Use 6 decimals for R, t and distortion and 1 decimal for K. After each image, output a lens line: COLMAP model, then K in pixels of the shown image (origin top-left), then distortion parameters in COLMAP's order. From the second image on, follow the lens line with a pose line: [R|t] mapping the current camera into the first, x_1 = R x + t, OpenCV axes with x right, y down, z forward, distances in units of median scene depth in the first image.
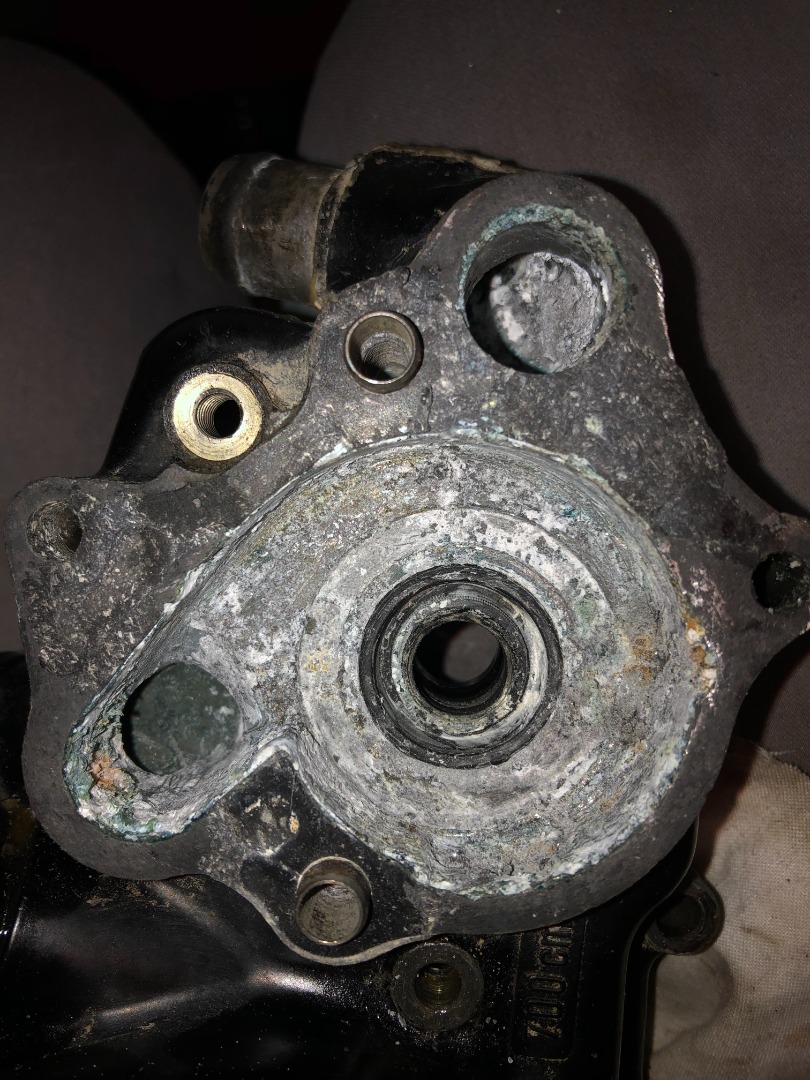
lens RADIAL K [[958.1, 0, 406.0], [0, 958.1, 537.4], [0, 0, 1]] dist [0.017044, -0.004414]
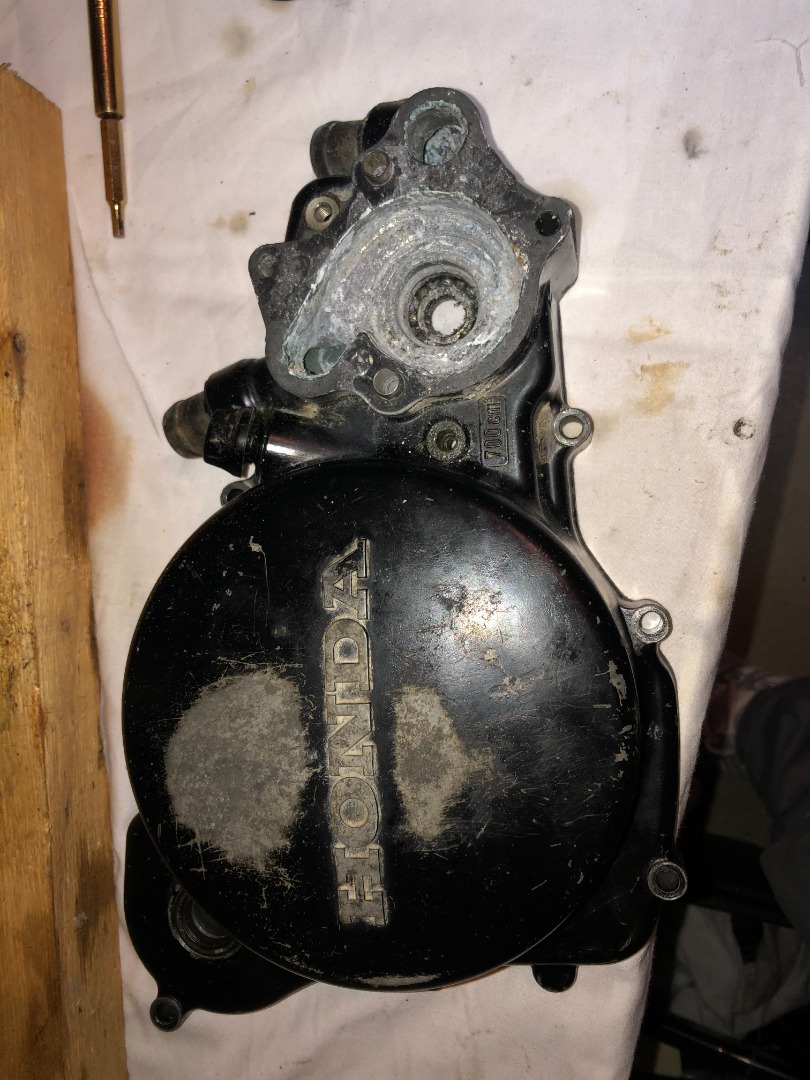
lens RADIAL K [[958.1, 0, 405.4], [0, 958.1, 542.3], [0, 0, 1]] dist [0.017044, -0.004414]
pose [[0.971799, -0.146429, -0.184840, 0.363462], [0.127810, 0.985793, -0.108977, 1.053464], [0.198172, 0.082279, 0.976708, -1.388184]]
